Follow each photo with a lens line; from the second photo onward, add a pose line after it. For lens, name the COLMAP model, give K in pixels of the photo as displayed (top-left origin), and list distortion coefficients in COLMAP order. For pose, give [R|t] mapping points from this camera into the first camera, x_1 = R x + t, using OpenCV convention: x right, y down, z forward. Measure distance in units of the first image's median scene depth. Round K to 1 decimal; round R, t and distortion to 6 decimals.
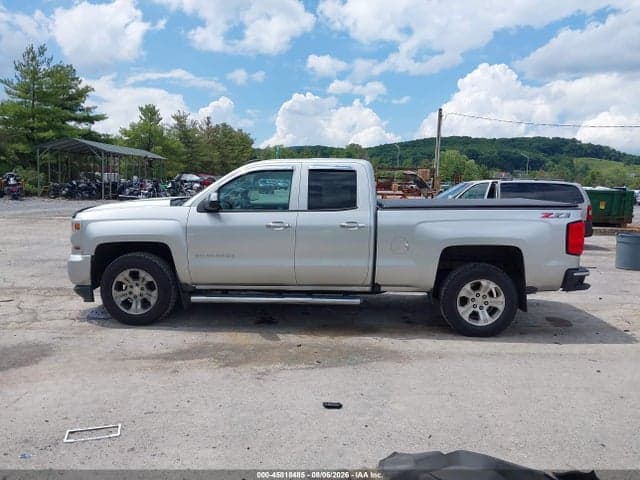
lens RADIAL K [[503.5, 0, 325.6], [0, 503.5, 239.3], [0, 0, 1]] dist [0.051176, -0.086483]
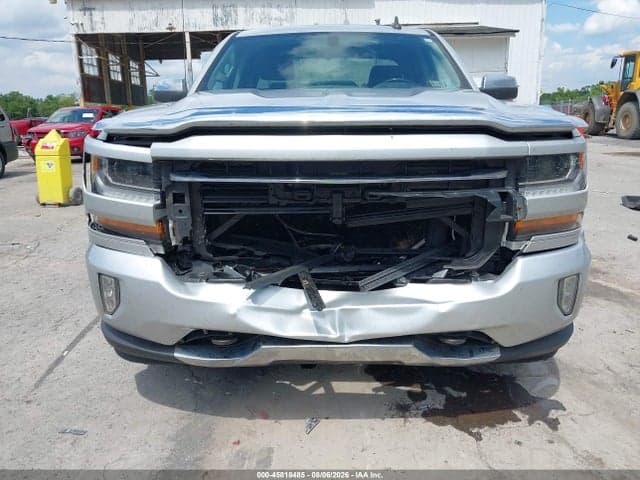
lens RADIAL K [[503.5, 0, 322.3], [0, 503.5, 227.3], [0, 0, 1]] dist [0.051176, -0.086483]
pose [[-0.021422, -0.240541, 0.970402, -0.841511], [0.124875, 0.962380, 0.241309, -0.086614], [-0.991941, 0.126349, 0.009422, 1.184888]]
